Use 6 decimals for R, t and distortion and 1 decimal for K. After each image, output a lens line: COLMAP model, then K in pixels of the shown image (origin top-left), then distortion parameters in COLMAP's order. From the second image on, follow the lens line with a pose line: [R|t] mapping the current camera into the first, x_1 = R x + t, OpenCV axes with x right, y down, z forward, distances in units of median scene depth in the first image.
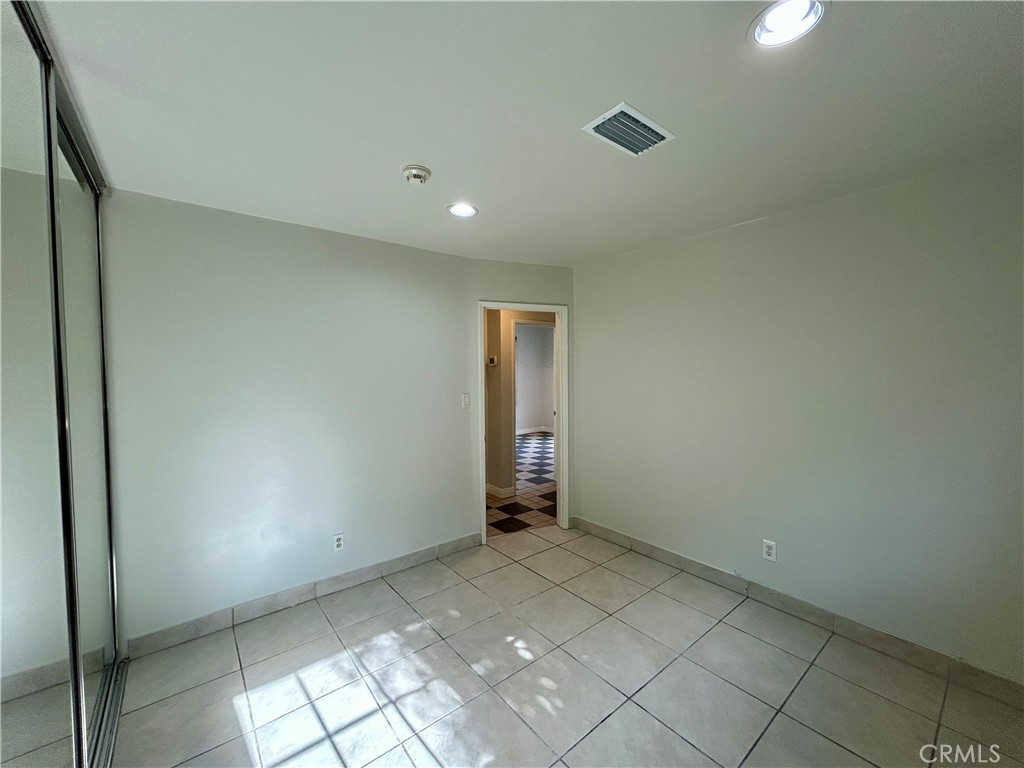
lens RADIAL K [[412.8, 0, 514.4], [0, 412.8, 380.8], [0, 0, 1]] dist [-0.001127, 0.000484]
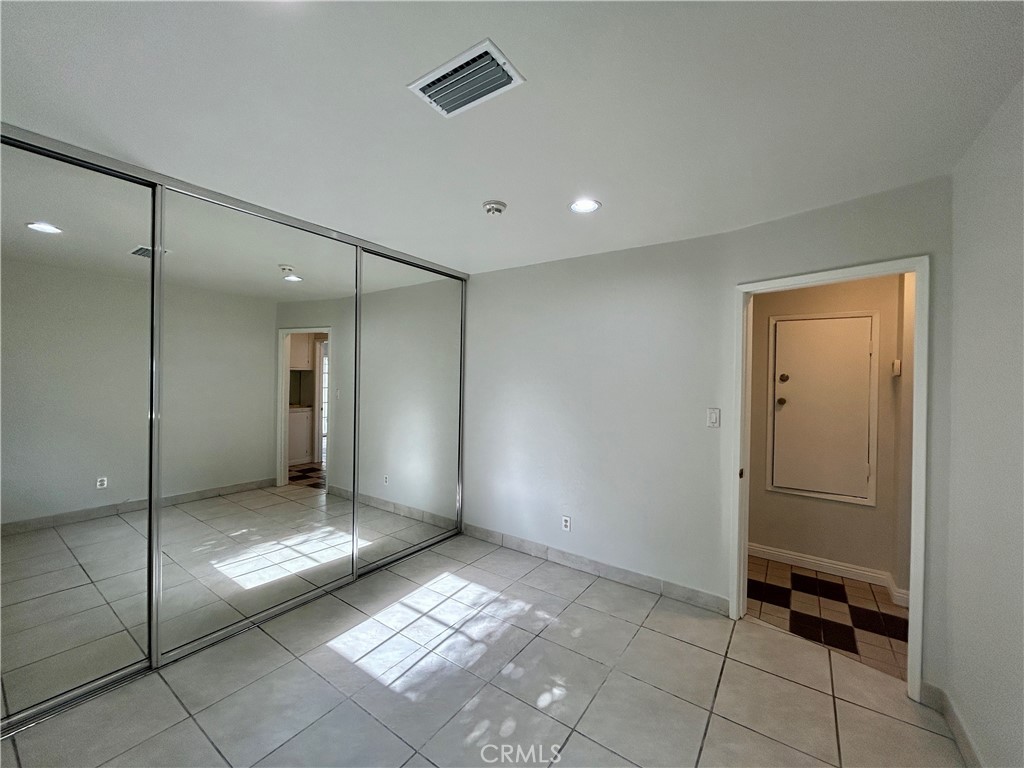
lens RADIAL K [[412.8, 0, 505.0], [0, 412.8, 379.9], [0, 0, 1]] dist [-0.001127, 0.000484]
pose [[0.267724, 0.018409, -0.963320, 0.785227], [-0.049317, 0.998769, 0.005380, -0.012018], [0.962233, 0.046068, 0.268302, 0.619050]]
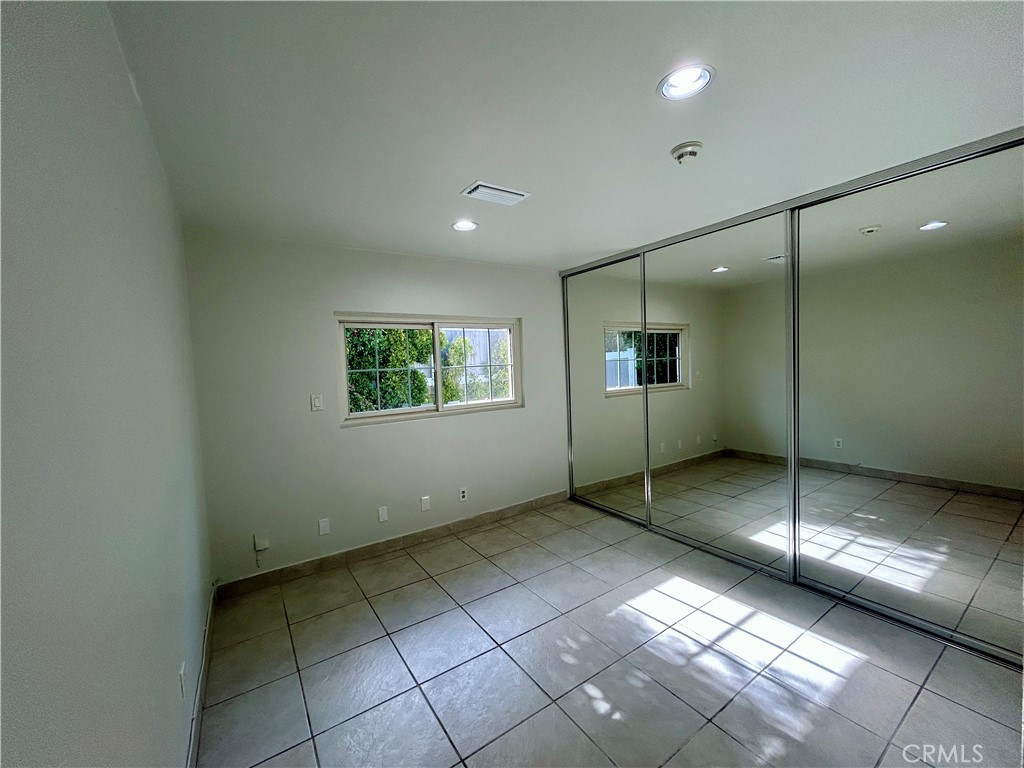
lens RADIAL K [[412.8, 0, 508.2], [0, 412.8, 391.0], [0, 0, 1]] dist [-0.001127, 0.000484]
pose [[-0.993144, 0.055908, 0.102665, 0.075782], [0.066110, 0.992907, 0.098823, -0.056018], [-0.096412, 0.104933, -0.989795, 1.705499]]
